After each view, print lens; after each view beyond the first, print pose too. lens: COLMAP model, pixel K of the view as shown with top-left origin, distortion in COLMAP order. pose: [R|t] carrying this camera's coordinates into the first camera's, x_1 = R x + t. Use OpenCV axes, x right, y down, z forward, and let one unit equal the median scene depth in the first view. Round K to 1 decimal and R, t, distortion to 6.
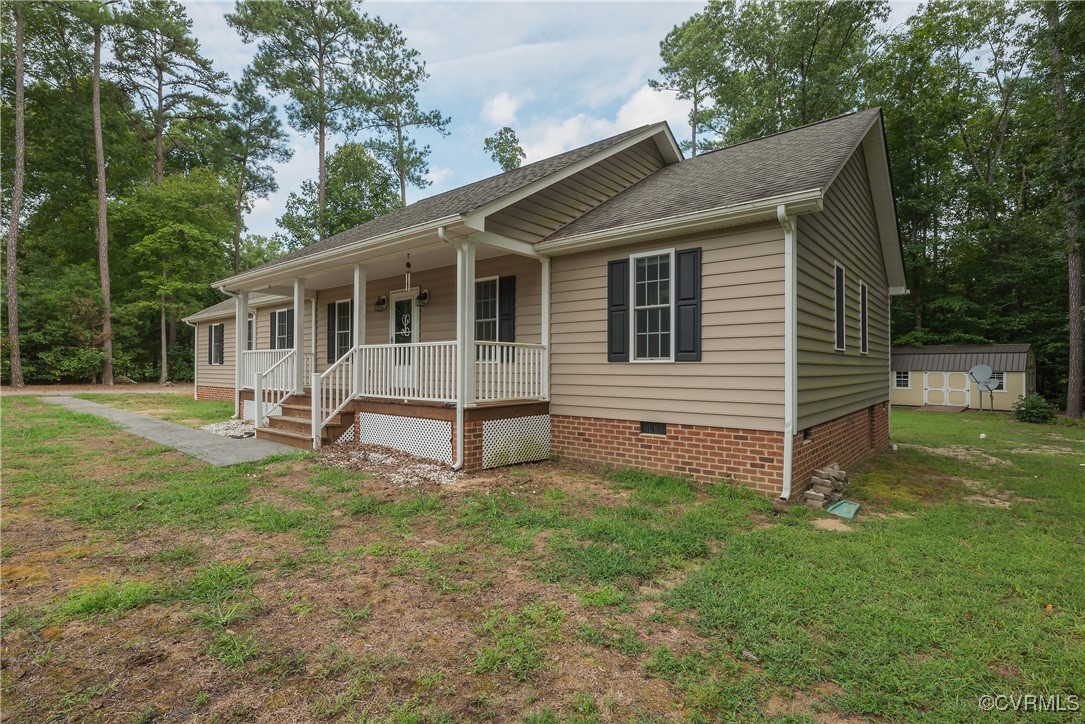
lens RADIAL K [[525.8, 0, 542.5], [0, 525.8, 362.0], [0, 0, 1]] dist [-0.004056, 0.000695]
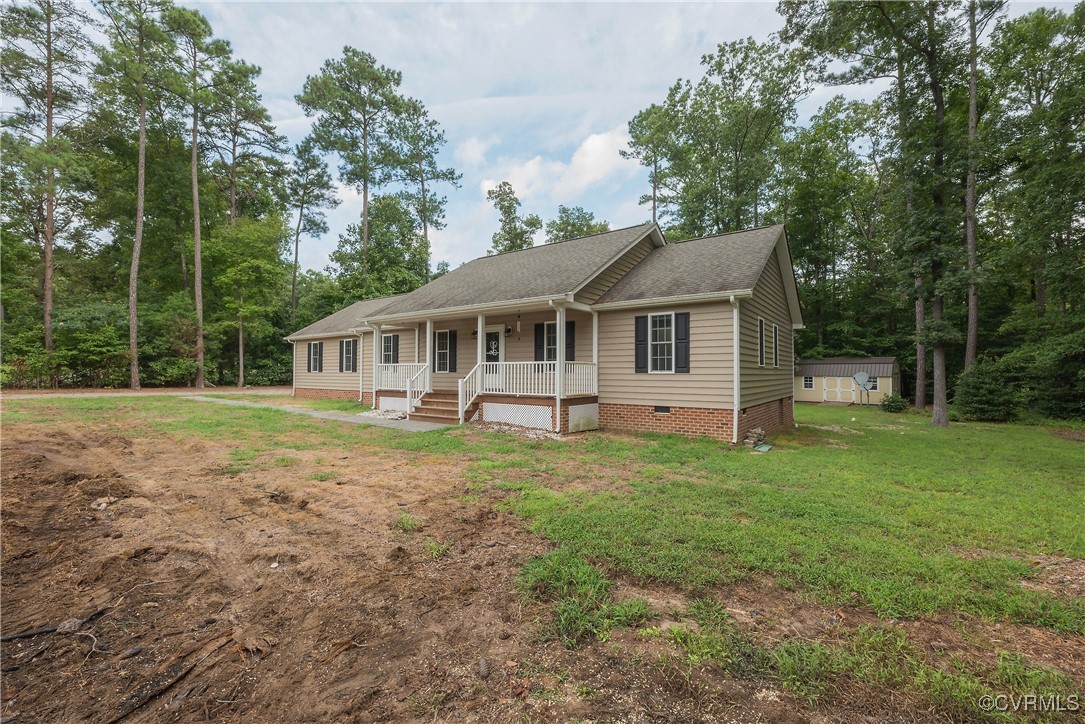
lens RADIAL K [[461.9, 0, 542.5], [0, 461.9, 362.0], [0, 0, 1]] dist [0.001501, -0.000090]
pose [[0.997774, 0.001699, 0.066668, -0.078216], [-0.000856, 0.999919, -0.012672, -0.004462], [-0.066685, 0.012587, 0.997695, -0.143808]]
